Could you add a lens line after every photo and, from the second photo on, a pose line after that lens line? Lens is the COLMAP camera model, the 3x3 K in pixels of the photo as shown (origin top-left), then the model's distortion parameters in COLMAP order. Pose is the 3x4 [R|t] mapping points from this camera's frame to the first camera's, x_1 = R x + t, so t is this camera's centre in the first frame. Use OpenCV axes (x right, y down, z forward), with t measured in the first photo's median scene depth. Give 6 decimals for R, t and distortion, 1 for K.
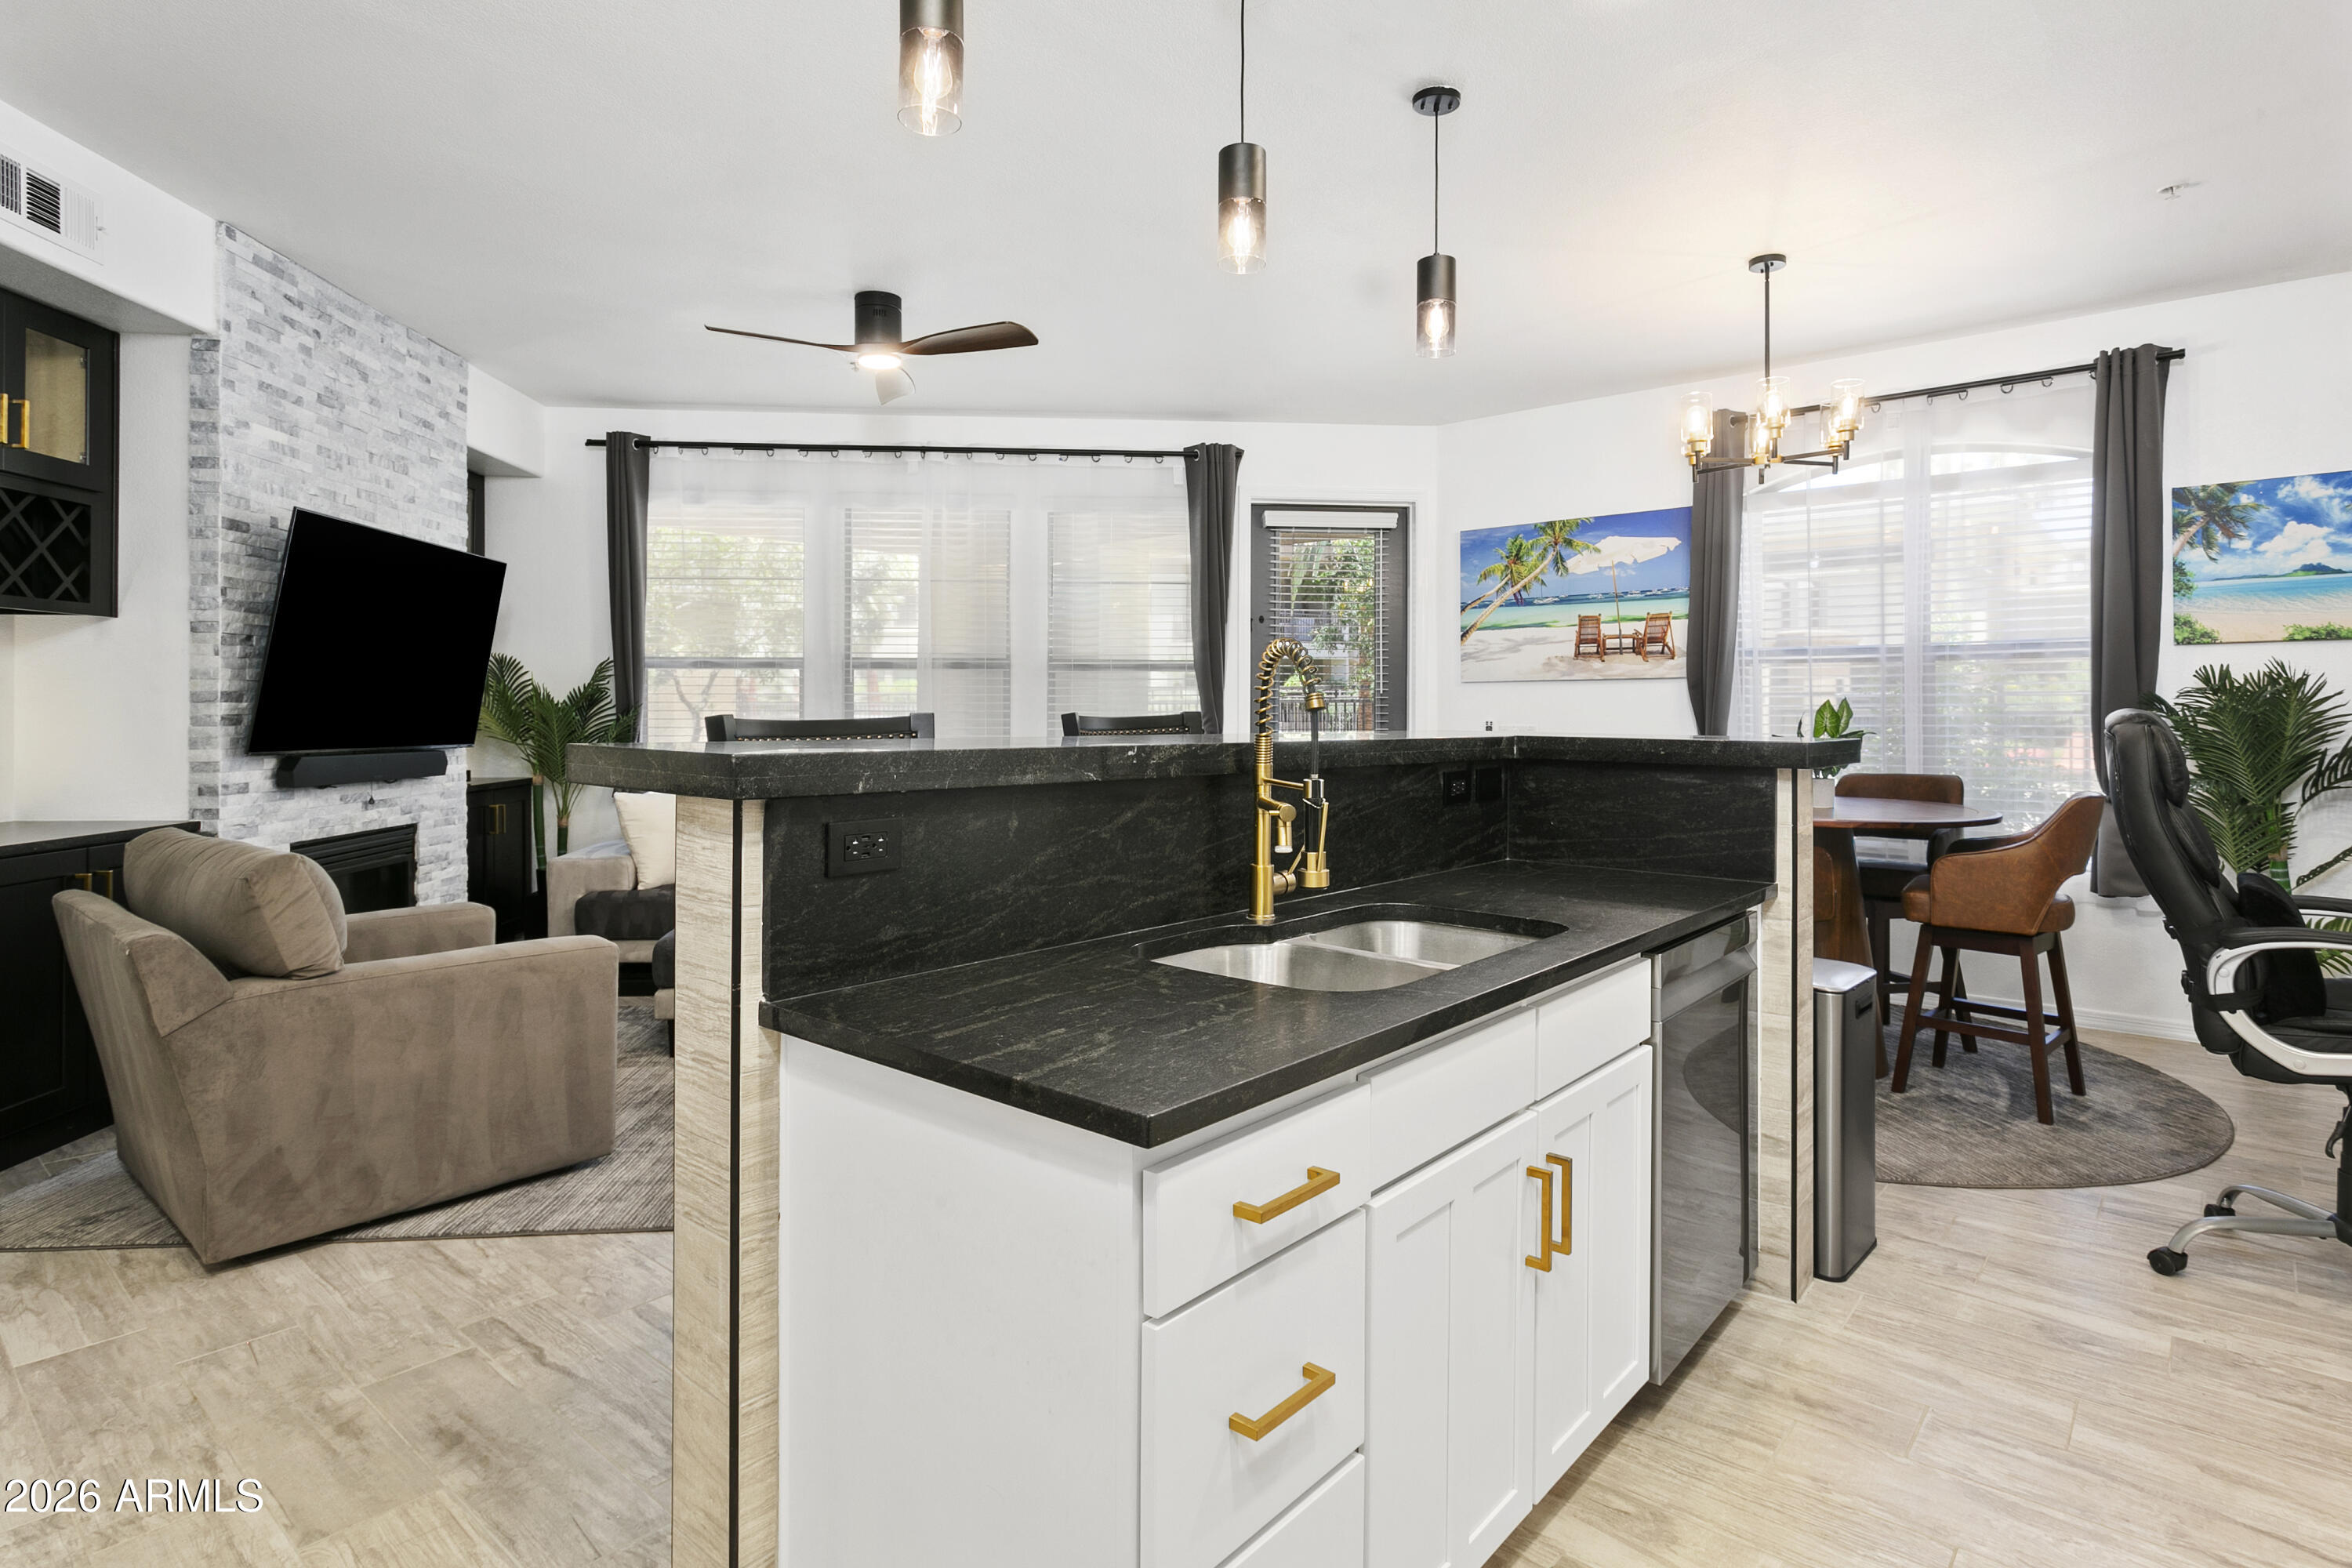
lens RADIAL K [[1225.2, 0, 1225.4], [0, 1225.2, 724.5], [0, 0, 1]] dist [0.002072, -0.002748]
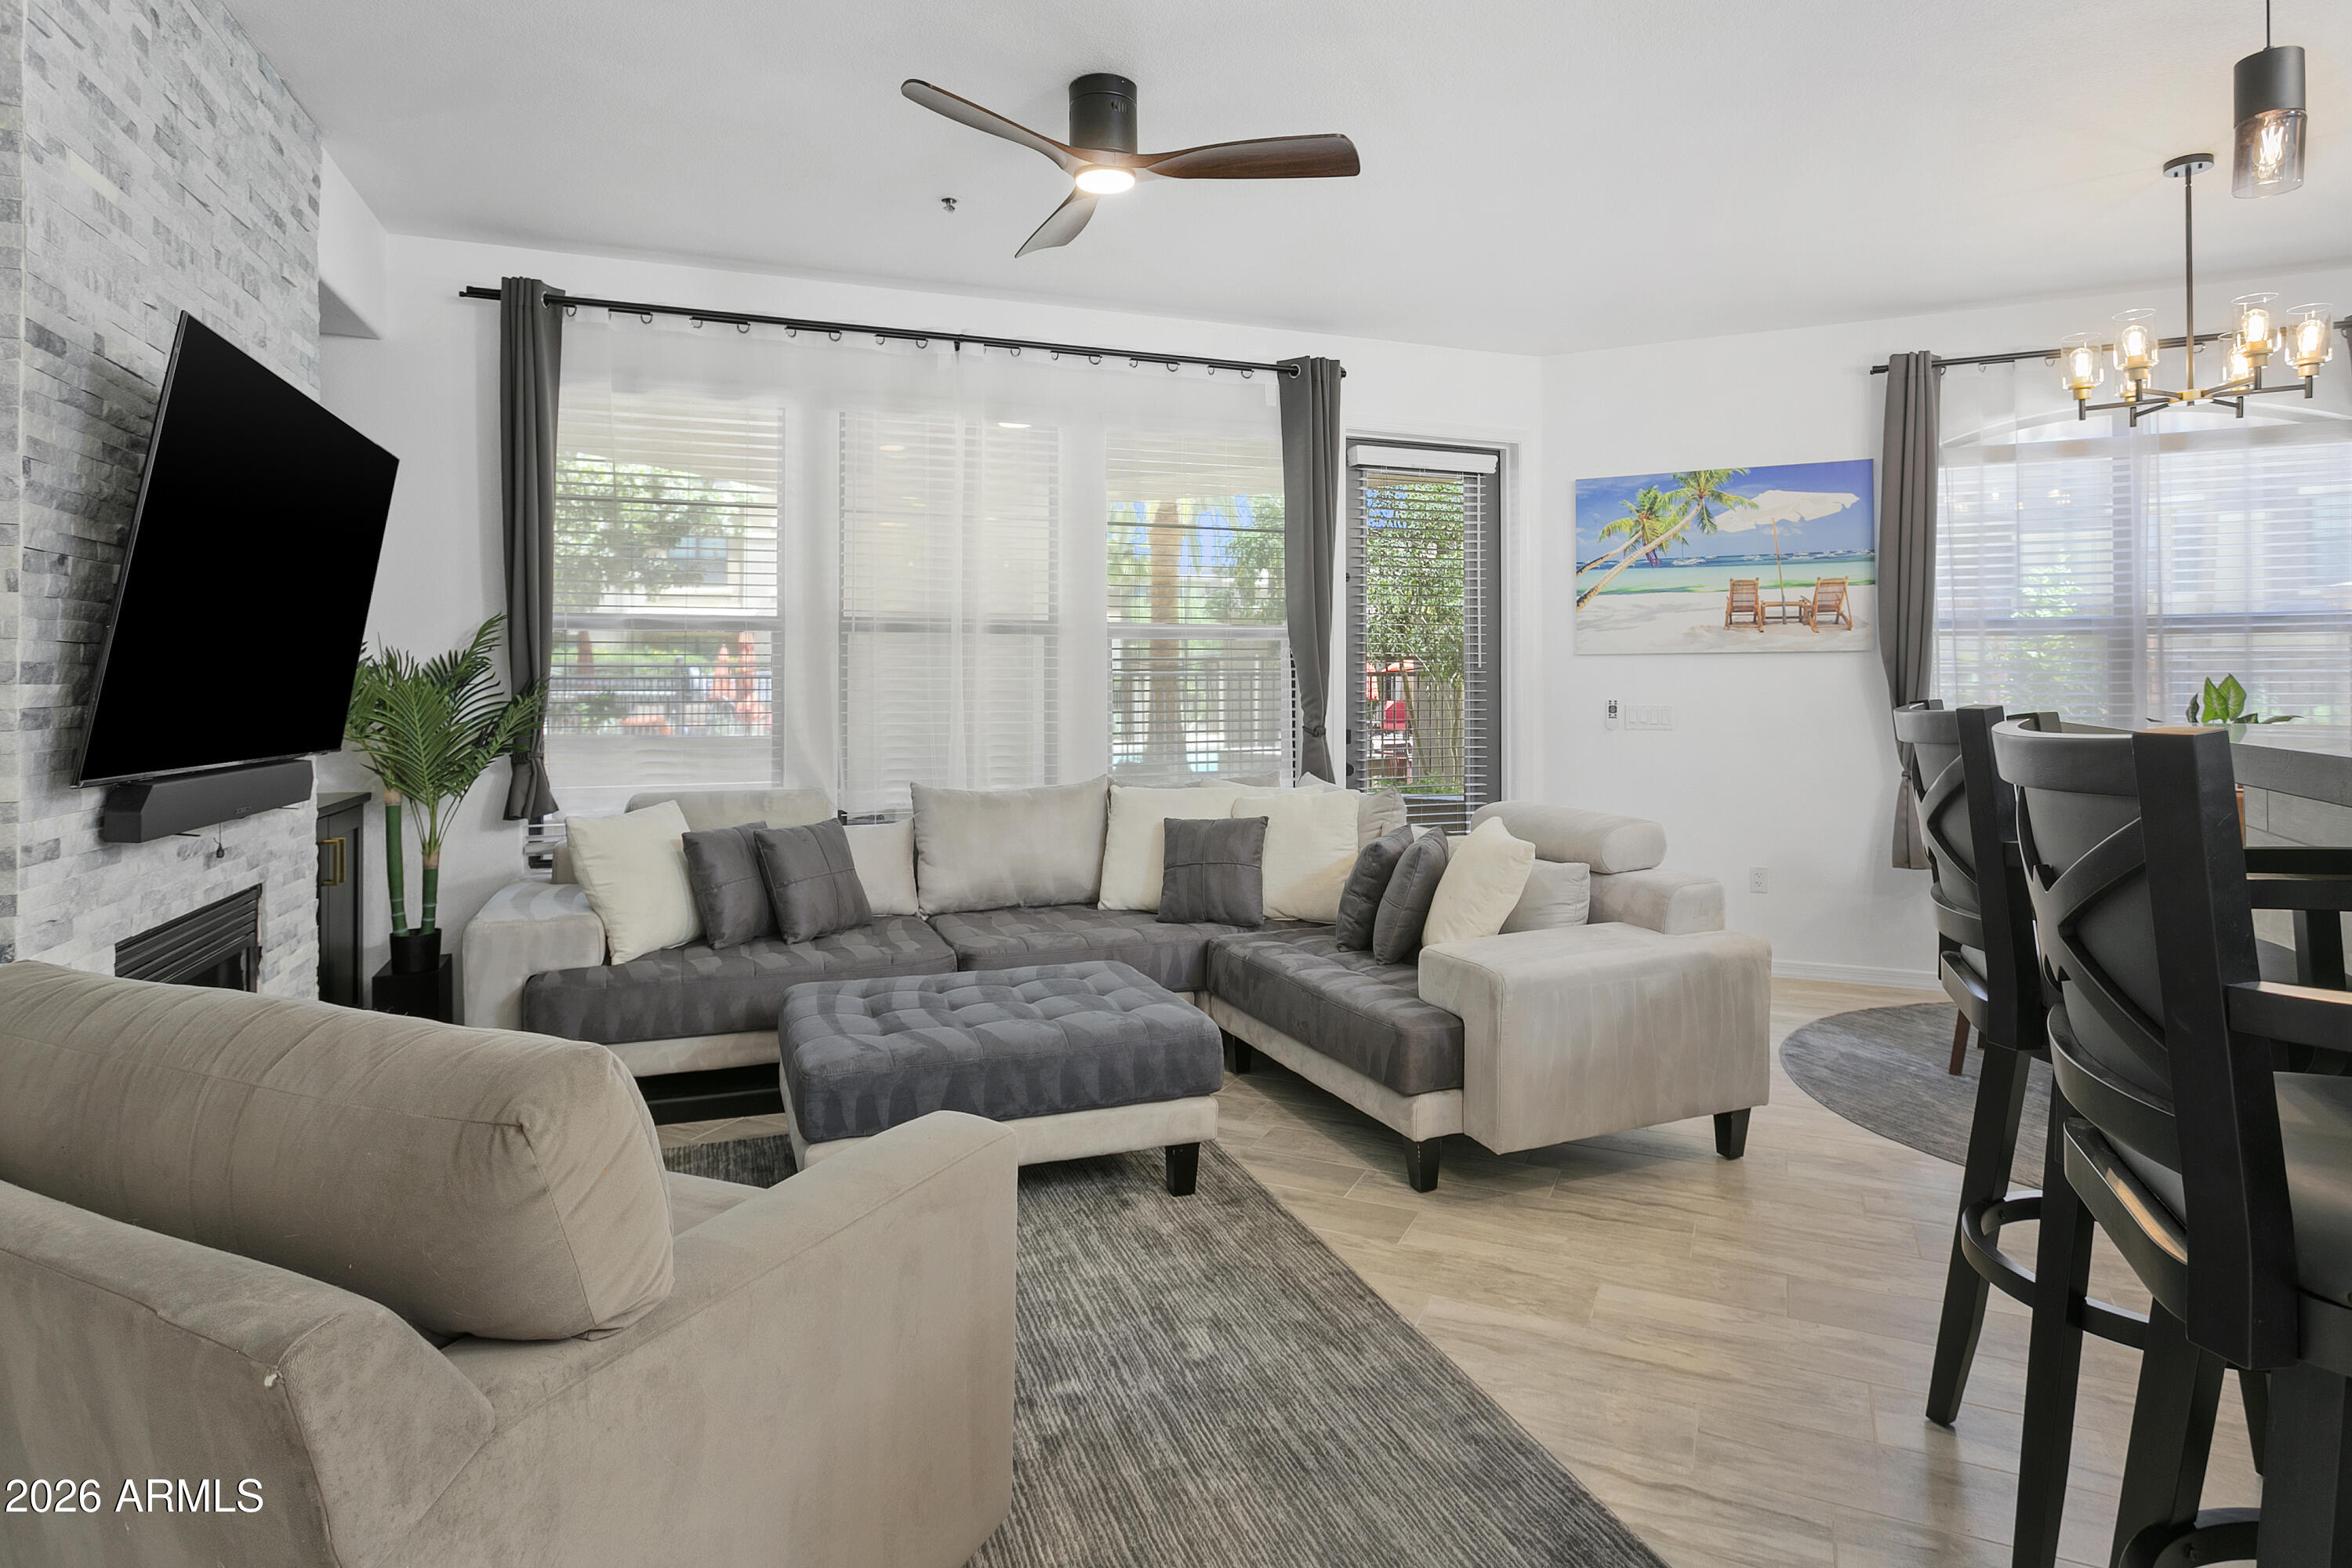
lens RADIAL K [[1248.8, 0, 1222.3], [0, 1248.8, 691.2], [0, 0, 1]] dist [-0.007035, 0.001234]
pose [[0.965619, -0.002998, 0.259944, -0.389148], [0.004191, 0.999983, -0.004035, -0.009063], [-0.259927, 0.004986, 0.965615, 0.307903]]
